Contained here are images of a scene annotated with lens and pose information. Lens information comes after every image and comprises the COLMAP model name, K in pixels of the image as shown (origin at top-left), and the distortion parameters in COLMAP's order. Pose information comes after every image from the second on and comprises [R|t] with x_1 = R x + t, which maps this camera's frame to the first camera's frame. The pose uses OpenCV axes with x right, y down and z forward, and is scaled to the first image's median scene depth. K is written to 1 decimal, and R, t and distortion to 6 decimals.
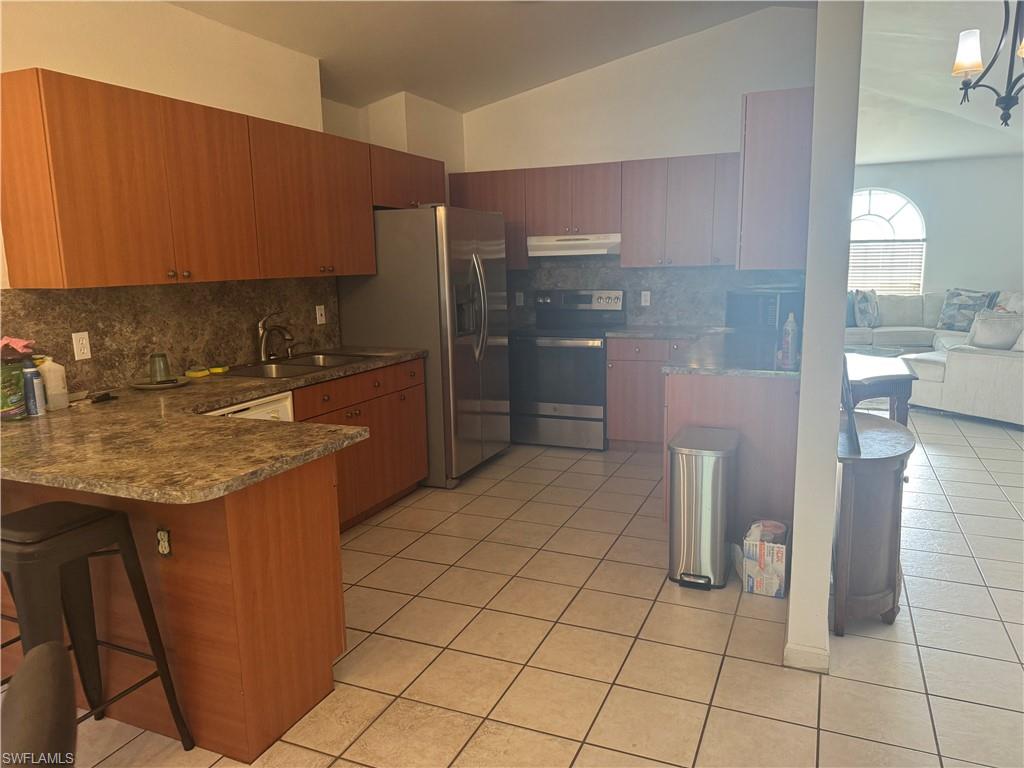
lens RADIAL K [[734.4, 0, 516.6], [0, 734.4, 383.5], [0, 0, 1]] dist [0.021609, -0.010959]
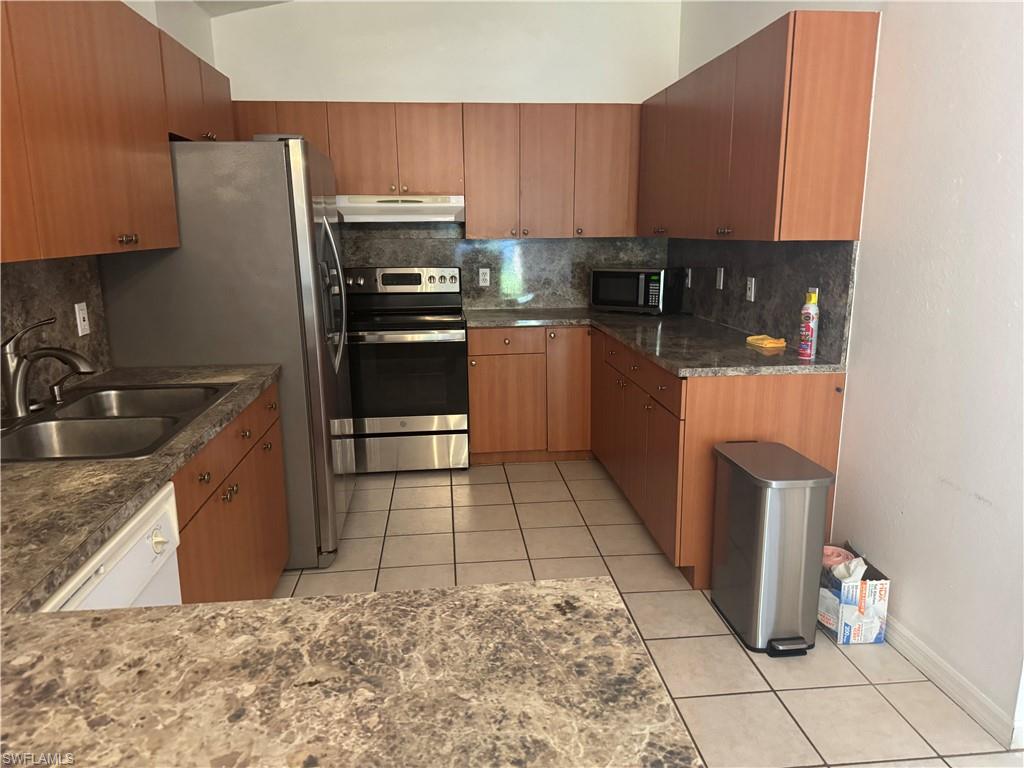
lens RADIAL K [[734.4, 0, 511.3], [0, 734.4, 385.4], [0, 0, 1]] dist [0.021609, -0.010959]
pose [[0.871886, -0.092769, 0.480842, -0.238103], [0.074574, 0.995593, 0.056859, -0.046243], [-0.483998, -0.013717, 0.874962, 0.311501]]
